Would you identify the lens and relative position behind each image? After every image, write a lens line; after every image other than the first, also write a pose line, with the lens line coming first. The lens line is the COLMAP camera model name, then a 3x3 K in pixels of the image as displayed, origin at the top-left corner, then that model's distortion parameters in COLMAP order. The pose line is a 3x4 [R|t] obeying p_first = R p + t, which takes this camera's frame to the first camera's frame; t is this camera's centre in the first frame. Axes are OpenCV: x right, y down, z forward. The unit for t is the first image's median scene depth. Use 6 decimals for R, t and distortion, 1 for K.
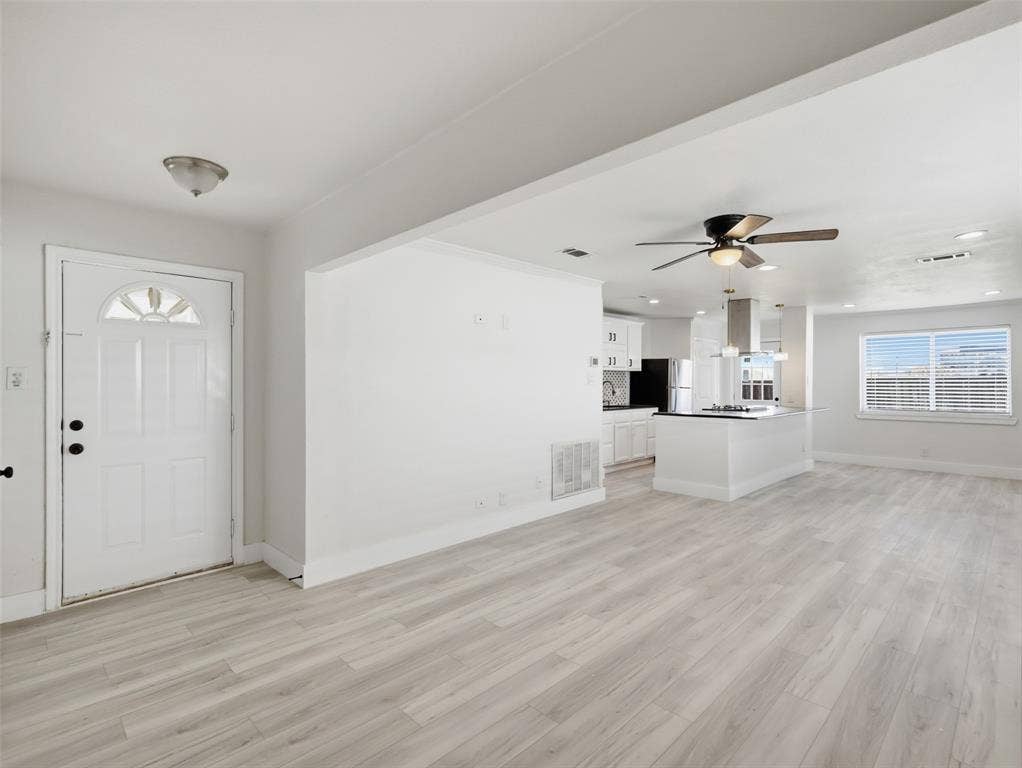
lens RADIAL K [[507.5, 0, 512.9], [0, 507.5, 378.7], [0, 0, 1]] dist [0.004816, 0.000123]
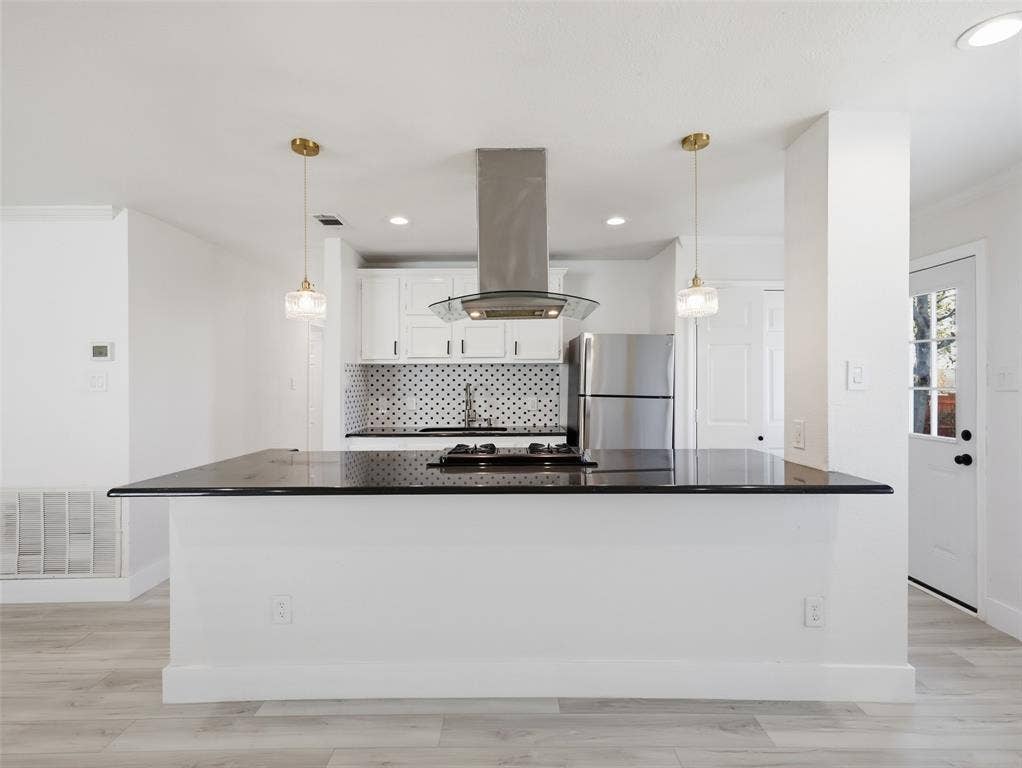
lens RADIAL K [[507.5, 0, 514.5], [0, 507.5, 384.8], [0, 0, 1]] dist [0.004816, 0.000123]
pose [[0.710571, -0.003175, -0.703618, 1.336788], [0.010173, 0.999932, 0.005762, 0.008237], [0.703552, -0.011252, 0.710555, 1.391095]]
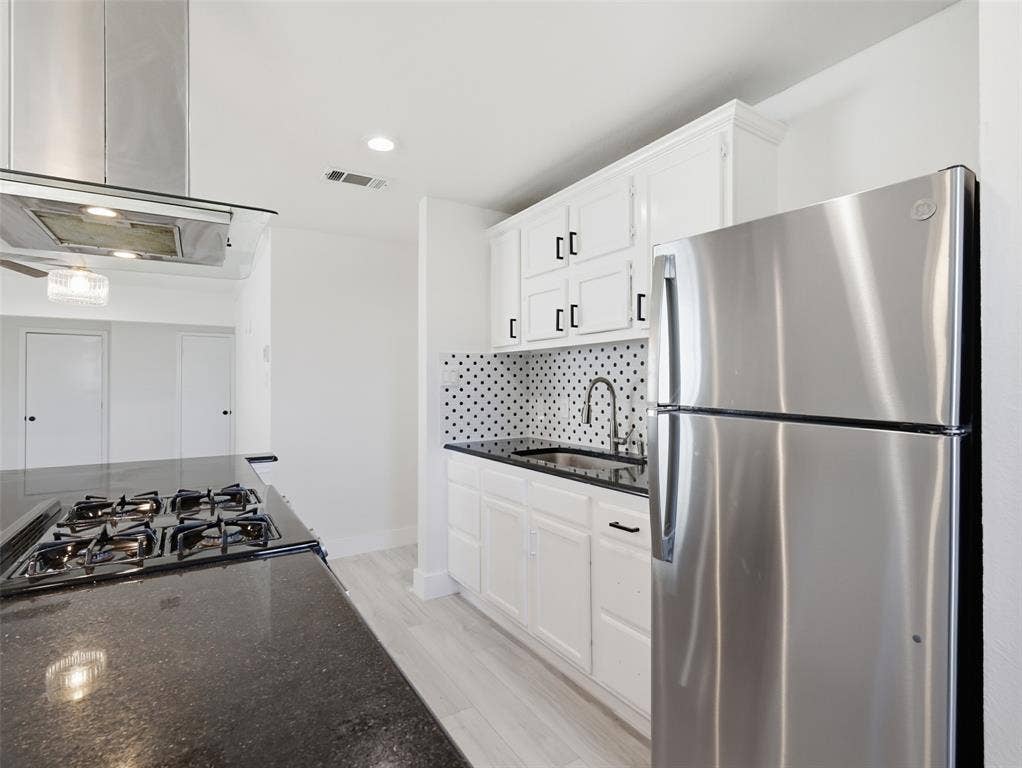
lens RADIAL K [[507.5, 0, 513.7], [0, 507.5, 377.1], [0, 0, 1]] dist [0.004816, 0.000123]
pose [[-0.217235, -0.008947, -0.976078, 1.125826], [0.014361, 0.999820, -0.012361, 0.015711], [0.976014, -0.016703, -0.217067, 2.210481]]
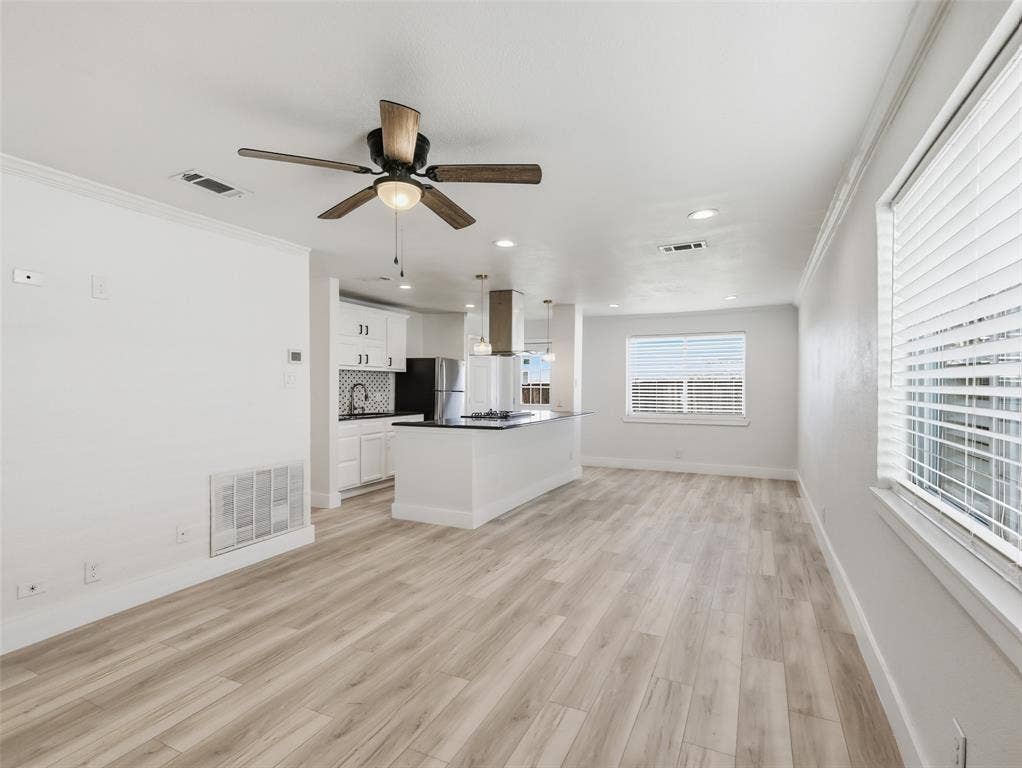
lens RADIAL K [[507.5, 0, 512.9], [0, 507.5, 390.0], [0, 0, 1]] dist [0.004816, 0.000123]
pose [[0.944079, -0.001450, 0.329715, 0.325735], [-0.003985, 0.999867, 0.015806, 0.002565], [-0.329694, -0.016236, 0.943948, 0.304222]]
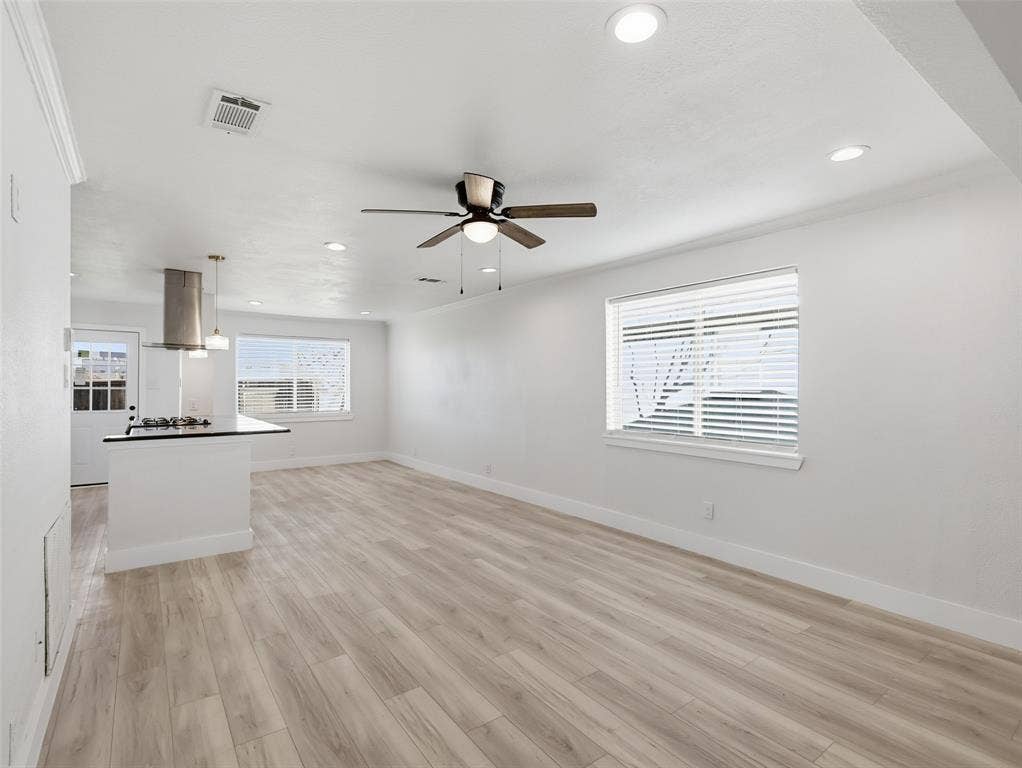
lens RADIAL K [[507.5, 0, 512.9], [0, 507.5, 385.6], [0, 0, 1]] dist [0.004816, 0.000123]
pose [[0.151694, 0.001634, 0.988426, -0.367846], [-0.006996, 0.999975, -0.000579, 0.008093], [-0.988403, -0.006827, 0.151701, 0.786428]]
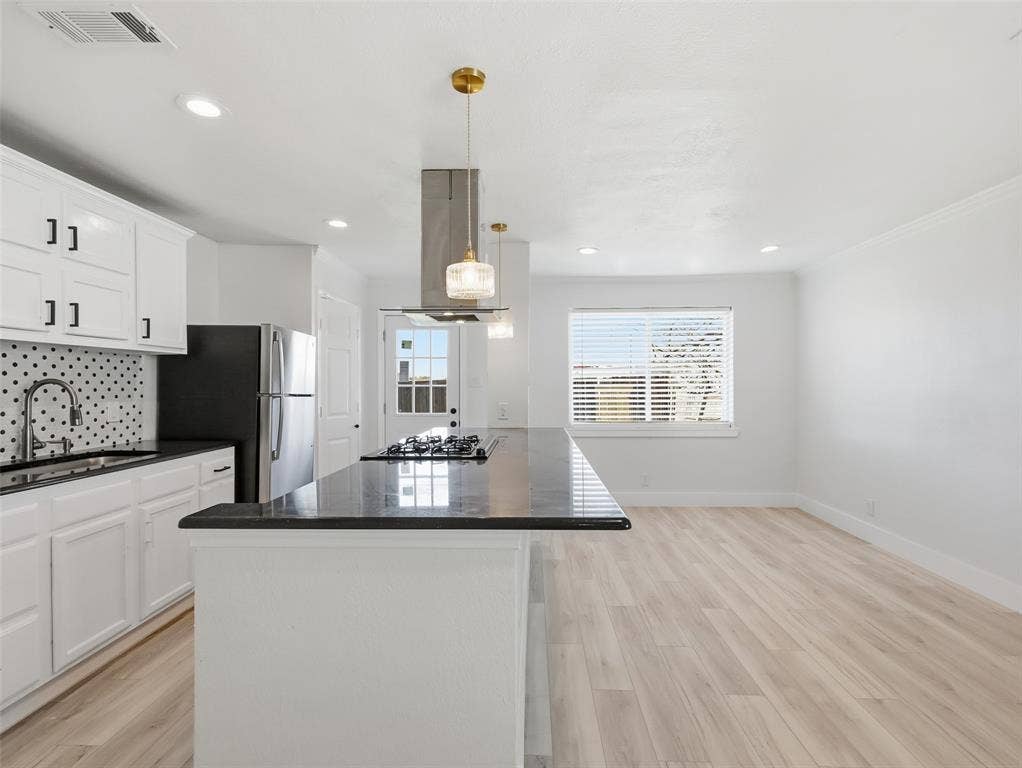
lens RADIAL K [[507.5, 0, 511.6], [0, 507.5, 389.0], [0, 0, 1]] dist [0.004816, 0.000123]
pose [[0.733095, -0.010125, 0.680051, 0.392693], [-0.001391, 0.999865, 0.016385, 0.010833], [-0.680125, -0.012958, 0.732982, 1.256476]]
